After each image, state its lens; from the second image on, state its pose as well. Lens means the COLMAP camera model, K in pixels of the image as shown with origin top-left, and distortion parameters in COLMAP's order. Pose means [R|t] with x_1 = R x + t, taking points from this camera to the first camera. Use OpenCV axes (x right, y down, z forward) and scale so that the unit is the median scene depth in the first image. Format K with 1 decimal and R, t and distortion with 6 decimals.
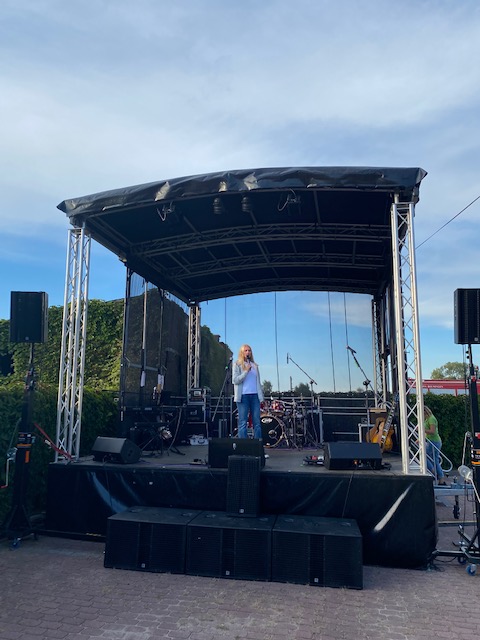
lens RADIAL K [[484.8, 0, 242.8], [0, 484.8, 328.9], [0, 0, 1]] dist [0.030390, -0.033786]
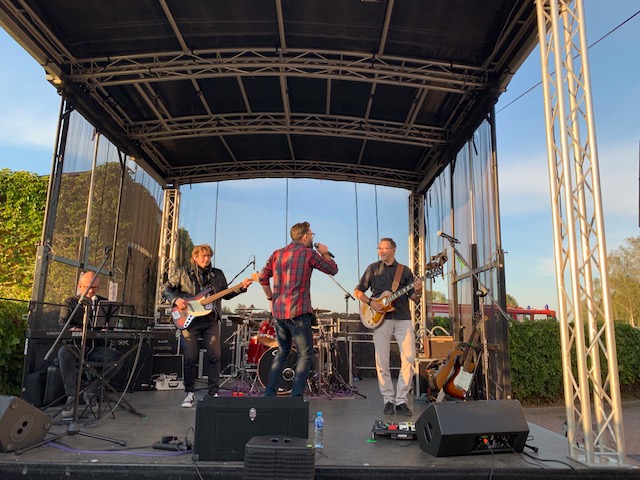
lens RADIAL K [[487.7, 0, 322.2], [0, 487.7, 239.6], [0, 0, 1]] dist [0.016461, -0.025983]
pose [[0.976935, 0.051150, 0.207318, -0.051008], [-0.045381, 0.998441, -0.032495, 0.070414], [-0.208657, 0.022338, 0.977734, 0.437032]]
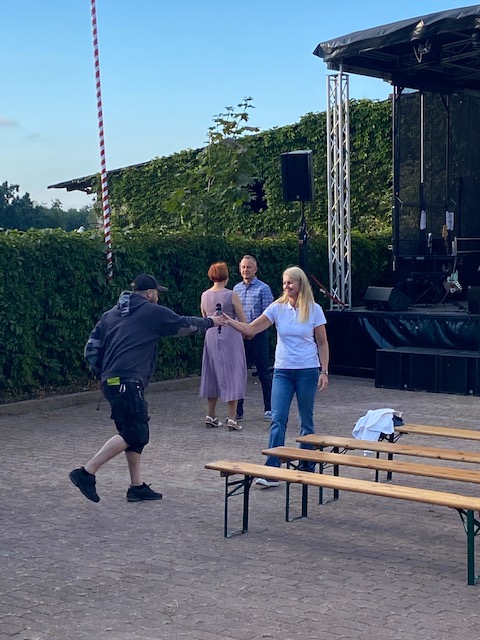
lens RADIAL K [[1288.3, 0, 239.8], [0, 1288.3, 320.7], [0, 0, 1]] dist [0.109115, 0.000000]
pose [[0.912908, 0.004535, -0.408139, 0.531372], [0.087268, 0.974647, 0.206027, -0.273284], [0.398726, -0.223701, 0.889368, -1.447885]]
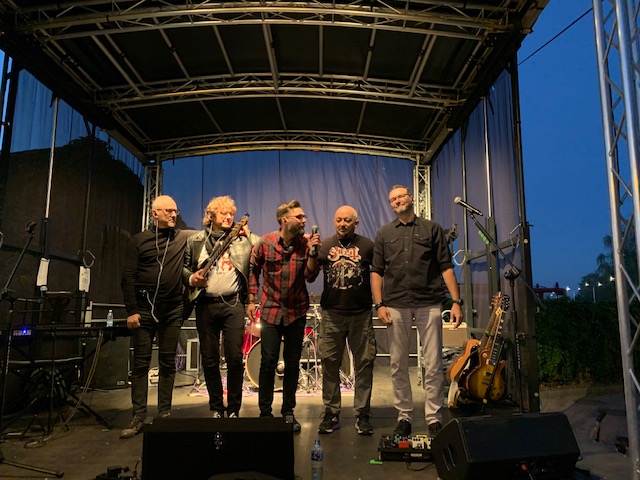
lens RADIAL K [[487.7, 0, 317.4], [0, 487.7, 242.6], [0, 0, 1]] dist [0.016461, -0.025983]
pose [[0.980071, 0.022549, 0.197362, -0.018483], [-0.025610, 0.999588, 0.012974, 0.074220], [-0.196989, -0.017770, 0.980245, 0.541805]]
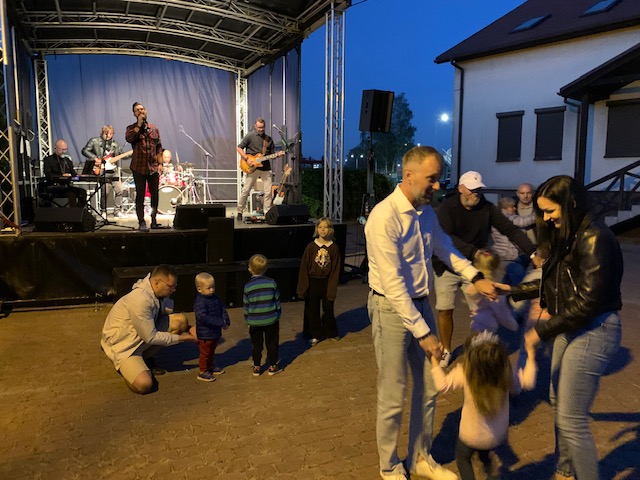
lens RADIAL K [[487.7, 0, 321.7], [0, 487.7, 242.7], [0, 0, 1]] dist [0.016461, -0.025983]
pose [[0.802835, -0.074648, 0.591510, -0.418018], [-0.096688, 0.962696, 0.252722, -0.002883], [-0.588309, -0.260086, 0.765668, -0.061216]]
